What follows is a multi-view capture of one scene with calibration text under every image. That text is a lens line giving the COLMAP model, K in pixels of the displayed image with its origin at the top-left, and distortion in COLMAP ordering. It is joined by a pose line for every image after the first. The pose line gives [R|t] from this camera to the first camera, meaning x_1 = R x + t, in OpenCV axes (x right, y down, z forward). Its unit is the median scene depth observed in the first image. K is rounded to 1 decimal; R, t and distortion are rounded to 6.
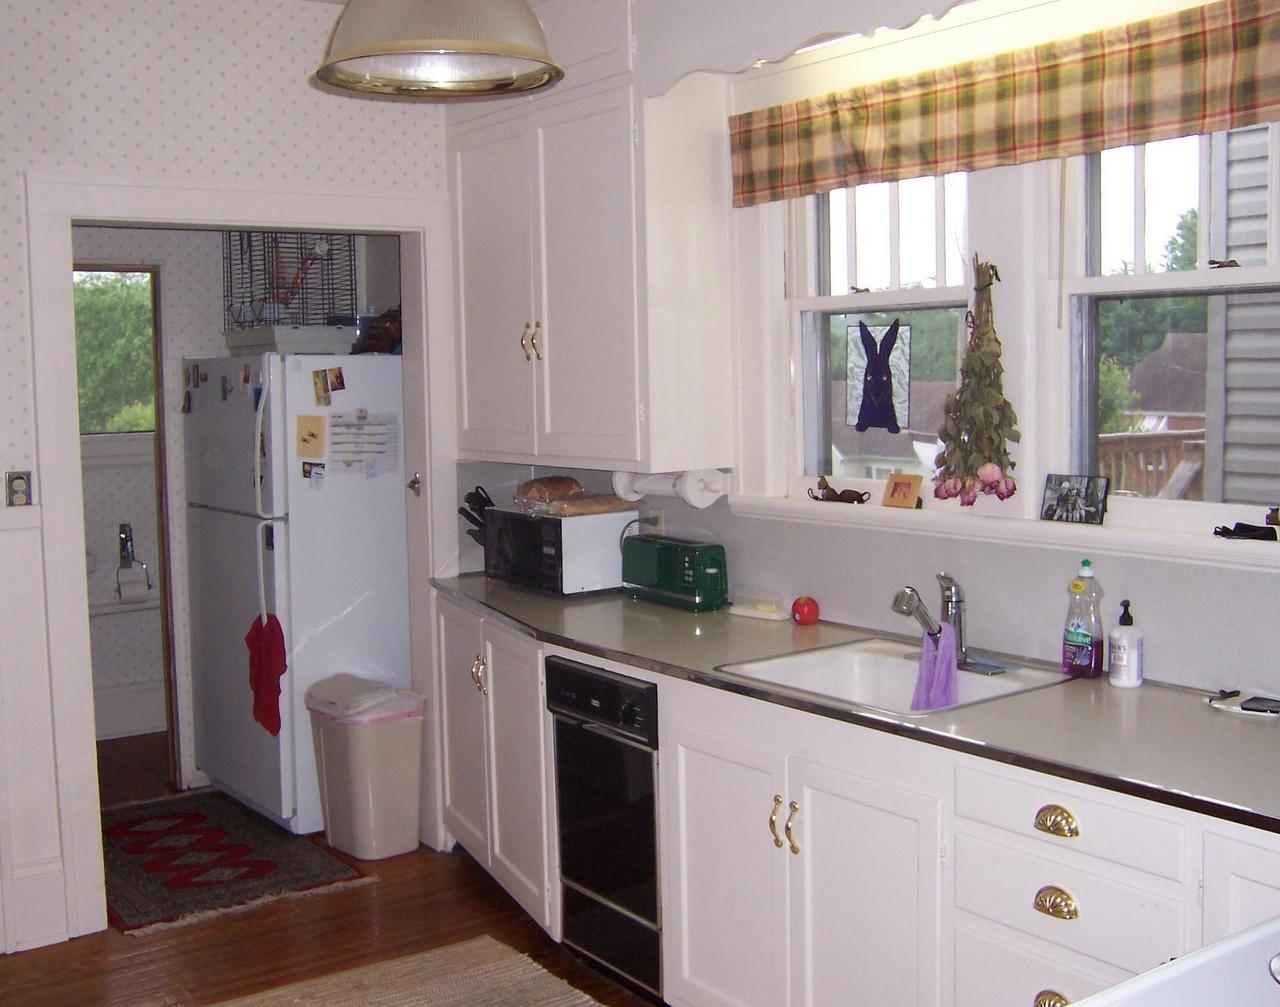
lens RADIAL K [[1444.6, 0, 641.6], [0, 1444.6, 499.9], [0, 0, 1]] dist [0.029631, 0.000000]
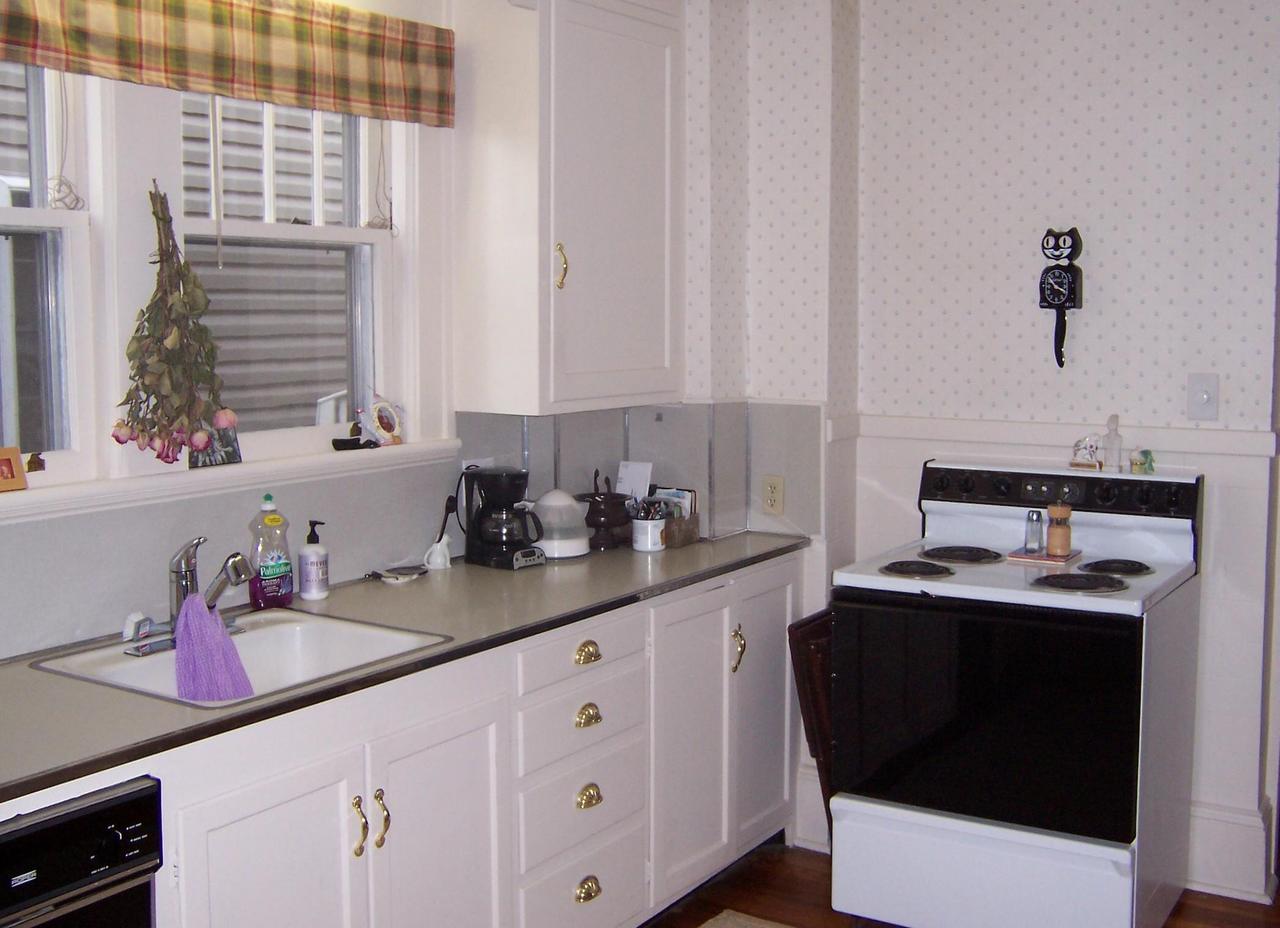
lens RADIAL K [[1530.8, 0, 641.0], [0, 1530.8, 464.0], [0, 0, 1]] dist [0.000472, 0.000000]
pose [[-0.370783, -0.084867, 0.924834, -0.811897], [0.089532, 0.987911, 0.126551, -0.095975], [-0.924394, 0.129725, -0.358703, 1.154545]]
